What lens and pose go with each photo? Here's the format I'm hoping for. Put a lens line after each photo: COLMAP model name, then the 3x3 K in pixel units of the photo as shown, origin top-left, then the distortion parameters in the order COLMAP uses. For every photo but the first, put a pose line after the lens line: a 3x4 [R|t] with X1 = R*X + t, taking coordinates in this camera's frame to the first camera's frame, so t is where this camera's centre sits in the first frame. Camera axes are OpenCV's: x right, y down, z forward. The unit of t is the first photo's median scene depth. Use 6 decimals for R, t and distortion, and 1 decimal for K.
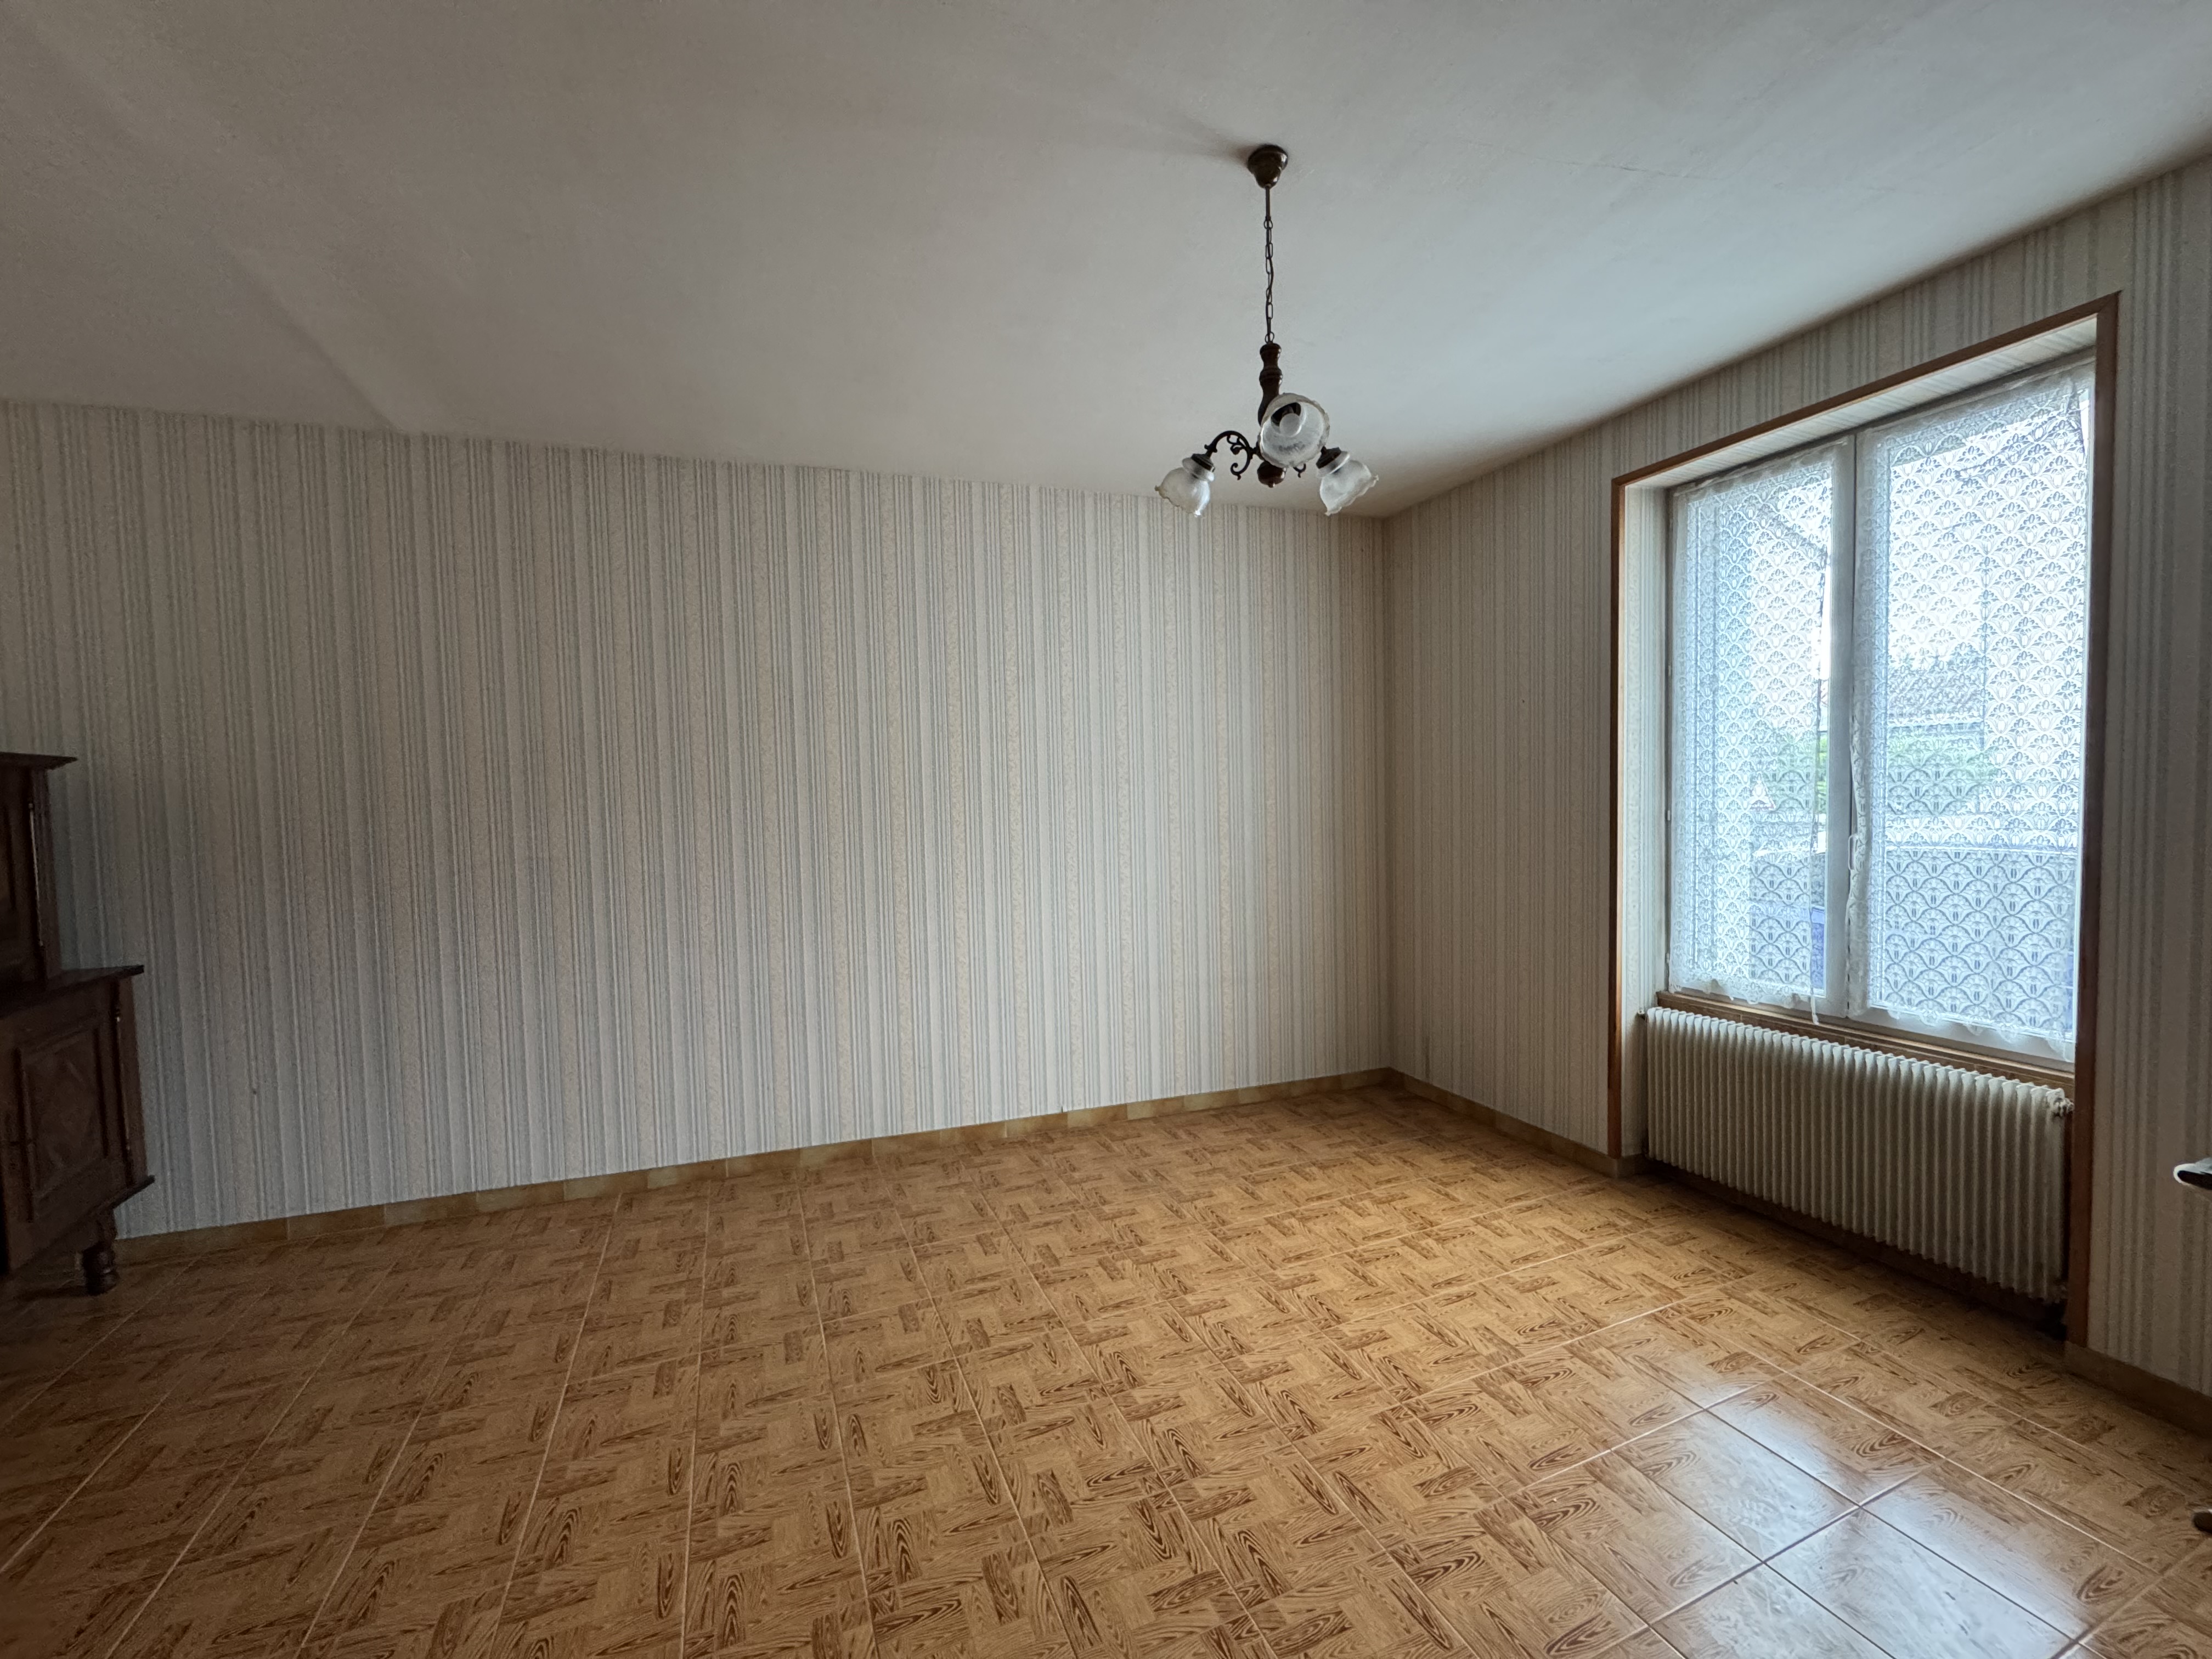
lens RADIAL K [[877.9, 0, 1106.0], [0, 877.9, 827.7], [0, 0, 1]] dist [-0.003800, 0.000704]
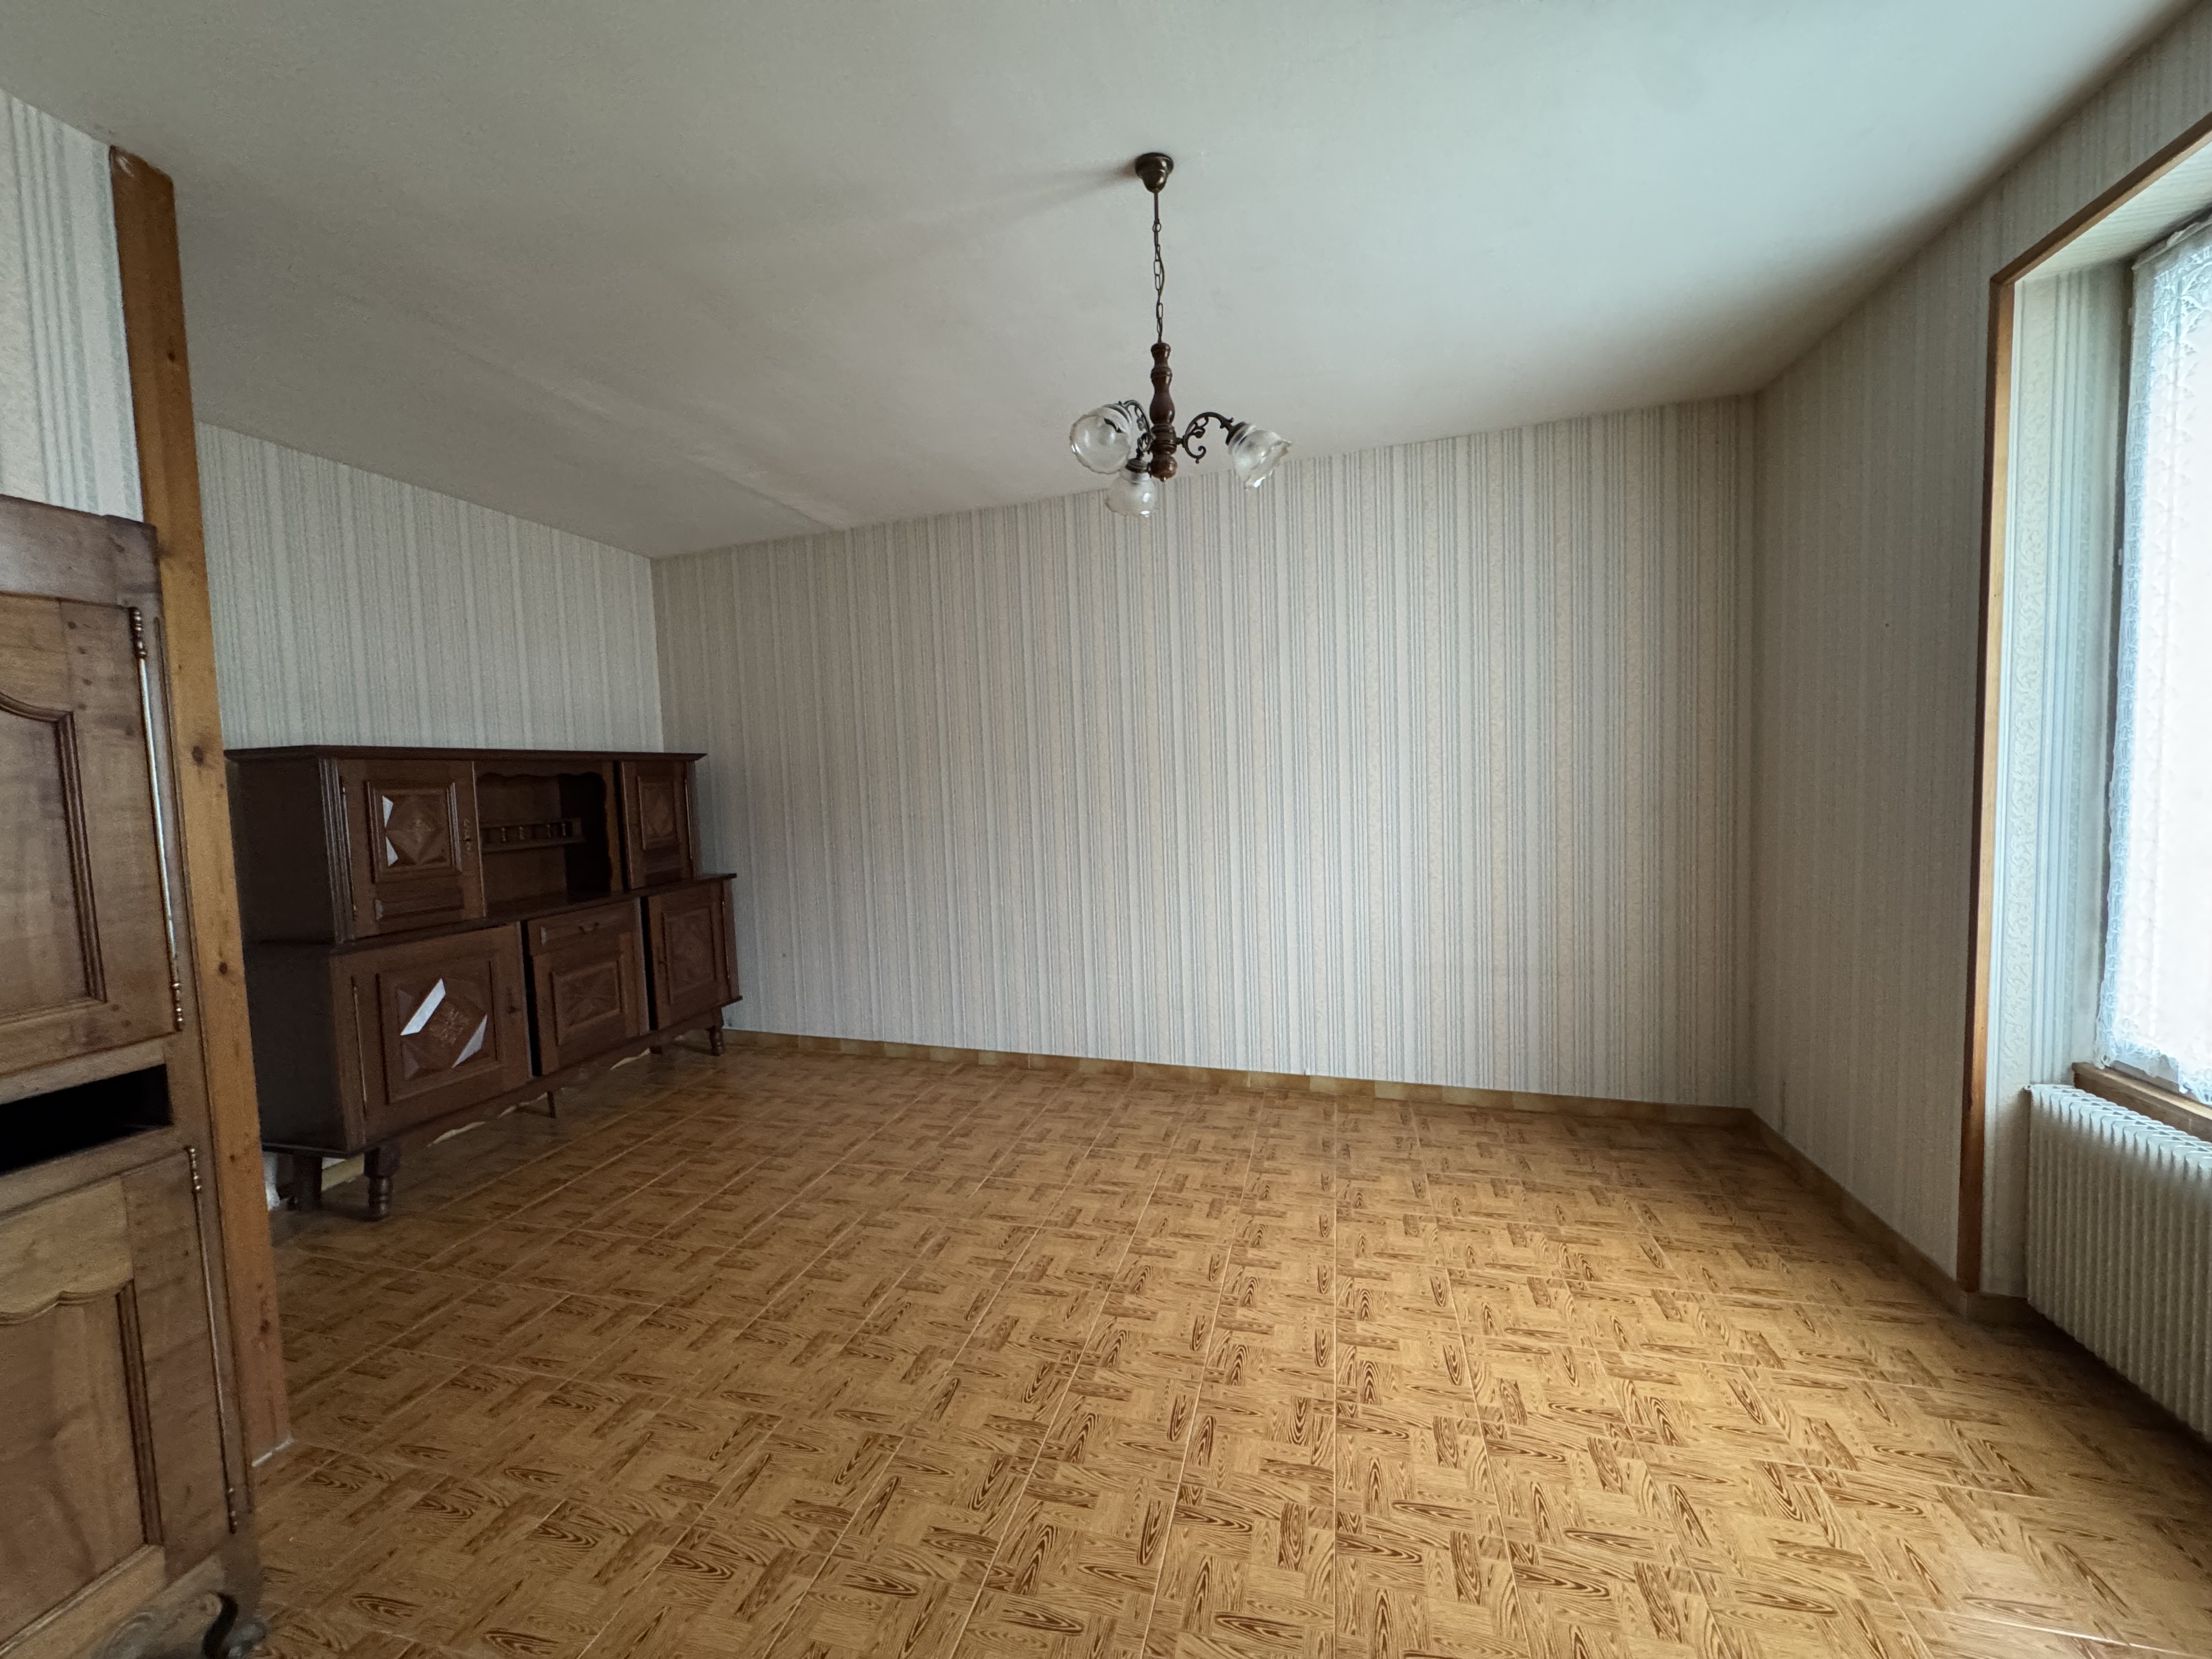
lens RADIAL K [[877.9, 0, 1105.9], [0, 877.9, 830.2], [0, 0, 1]] dist [-0.003800, 0.000704]
pose [[0.796054, 0.032686, -0.604342, 0.479318], [-0.003905, 0.998797, 0.048876, -0.014251], [0.605213, -0.036548, 0.795224, 0.065835]]
